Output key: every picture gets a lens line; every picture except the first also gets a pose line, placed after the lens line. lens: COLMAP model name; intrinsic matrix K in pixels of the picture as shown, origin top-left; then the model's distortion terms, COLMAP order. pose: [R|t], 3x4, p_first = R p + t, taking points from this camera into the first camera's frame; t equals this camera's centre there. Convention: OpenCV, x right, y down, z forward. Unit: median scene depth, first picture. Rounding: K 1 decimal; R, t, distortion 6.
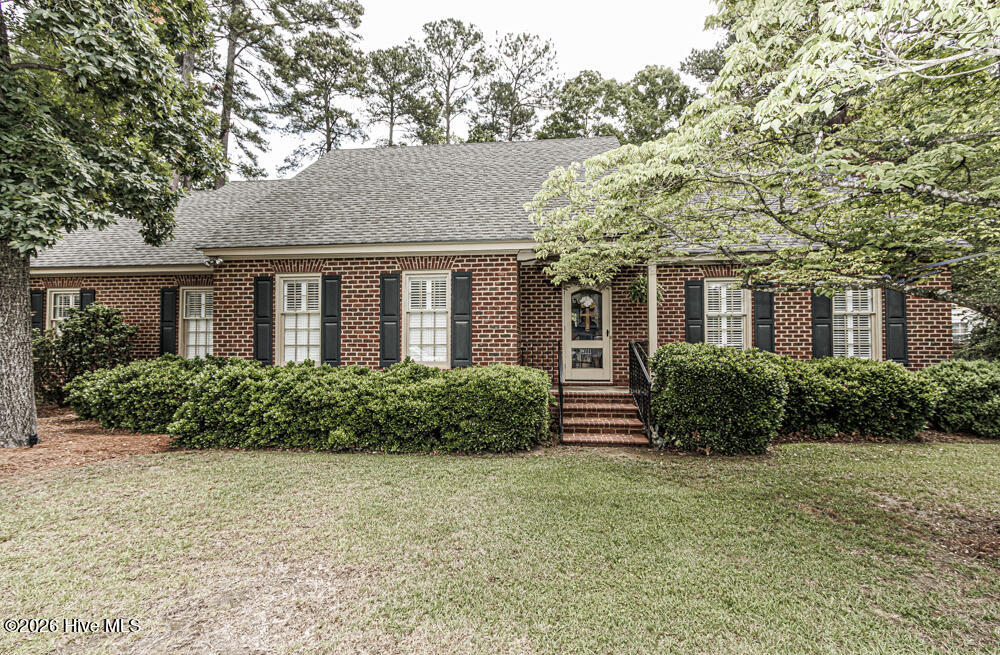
lens RADIAL K [[463.1, 0, 494.9], [0, 463.1, 328.4], [0, 0, 1]] dist [0.008424, -0.000751]
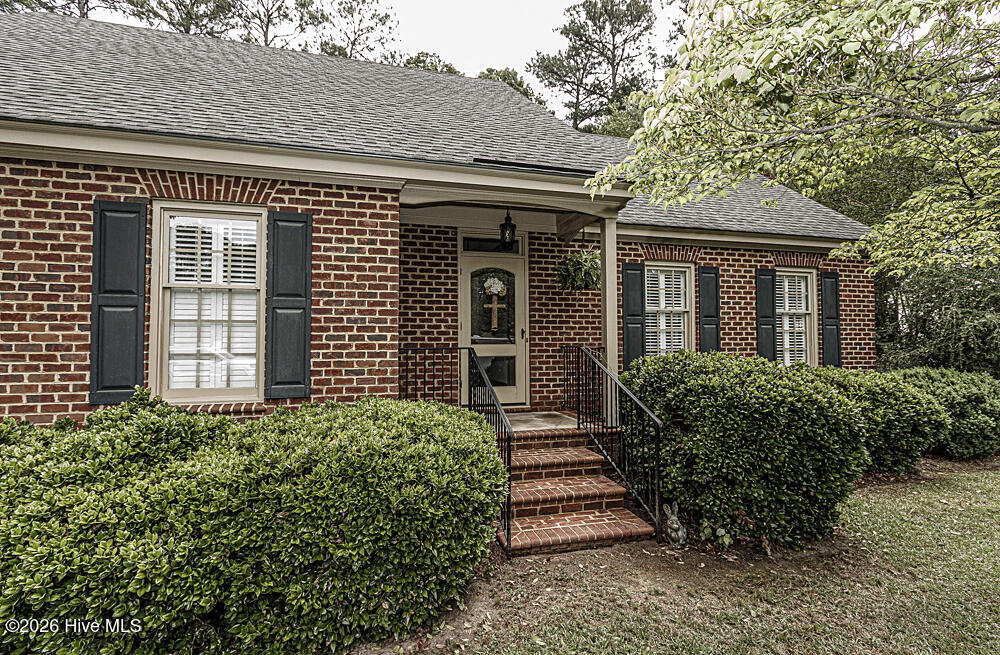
lens RADIAL K [[463.1, 0, 494.9], [0, 463.1, 328.4], [0, 0, 1]] dist [0.008424, -0.000751]
pose [[0.936532, 0.011336, 0.350400, -0.037438], [-0.012226, 0.999925, 0.000328, 0.003200], [-0.350370, -0.004591, 0.936600, 0.432228]]
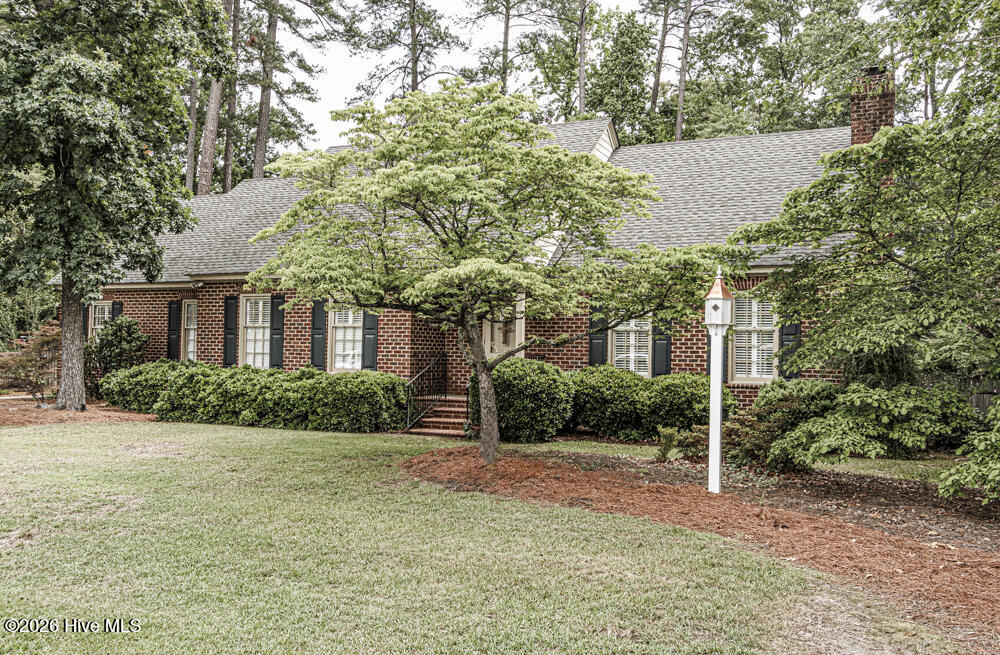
lens RADIAL K [[880.9, 0, 498.2], [0, 880.9, 313.2], [0, 0, 1]] dist [0.007346, 0.007196]
pose [[0.946778, 0.002331, -0.321879, 0.940373], [-0.006232, 0.999919, -0.011091, -0.047203], [0.321827, 0.012506, 0.946716, -0.997317]]
